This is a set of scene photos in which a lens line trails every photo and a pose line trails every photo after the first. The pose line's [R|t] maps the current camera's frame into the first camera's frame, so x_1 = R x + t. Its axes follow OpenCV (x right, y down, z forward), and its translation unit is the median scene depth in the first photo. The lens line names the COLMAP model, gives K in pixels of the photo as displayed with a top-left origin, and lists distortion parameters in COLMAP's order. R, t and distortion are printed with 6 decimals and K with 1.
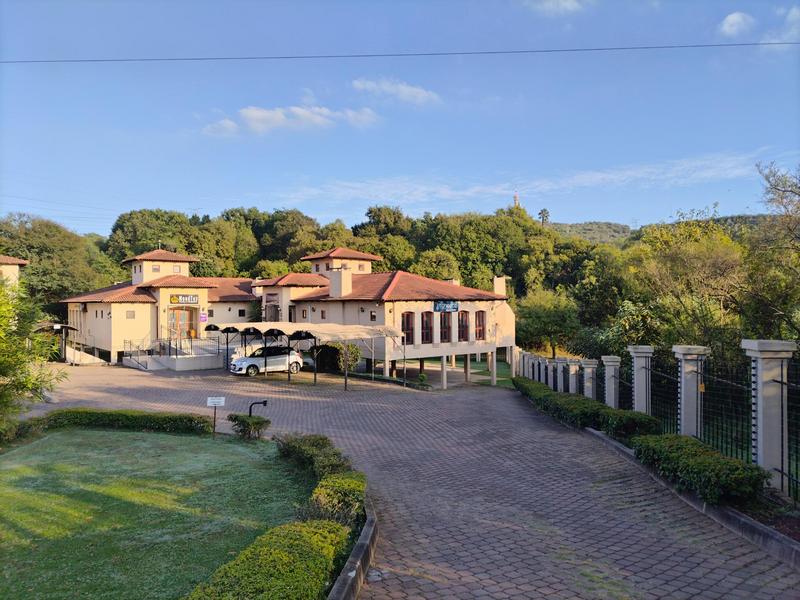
lens RADIAL K [[590.6, 0, 400.9], [0, 590.6, 304.2], [0, 0, 1]] dist [0.018510, -0.004874]
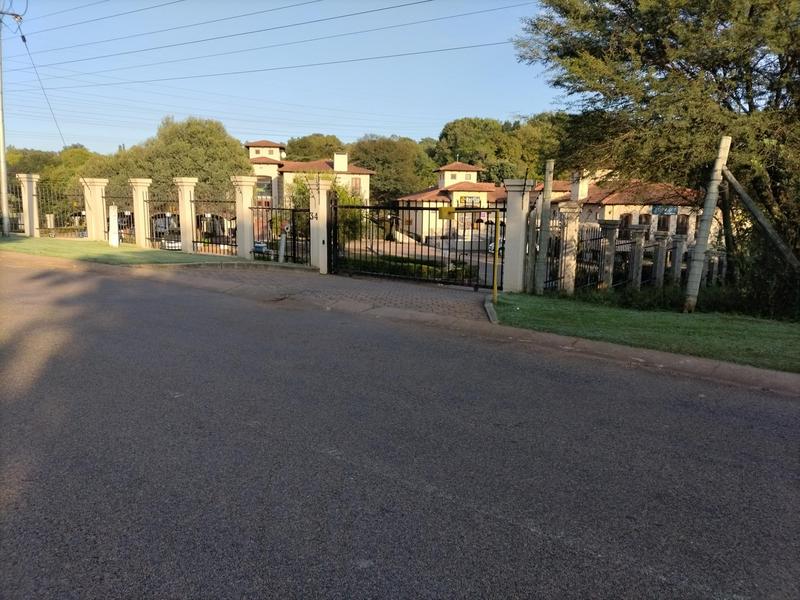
lens RADIAL K [[590.6, 0, 401.5], [0, 590.6, 304.1], [0, 0, 1]] dist [0.018510, -0.004874]
pose [[0.865880, 0.106212, -0.488847, 0.087383], [-0.024336, 0.984987, 0.170903, -0.000424], [0.499660, -0.136085, 0.855465, -0.128302]]
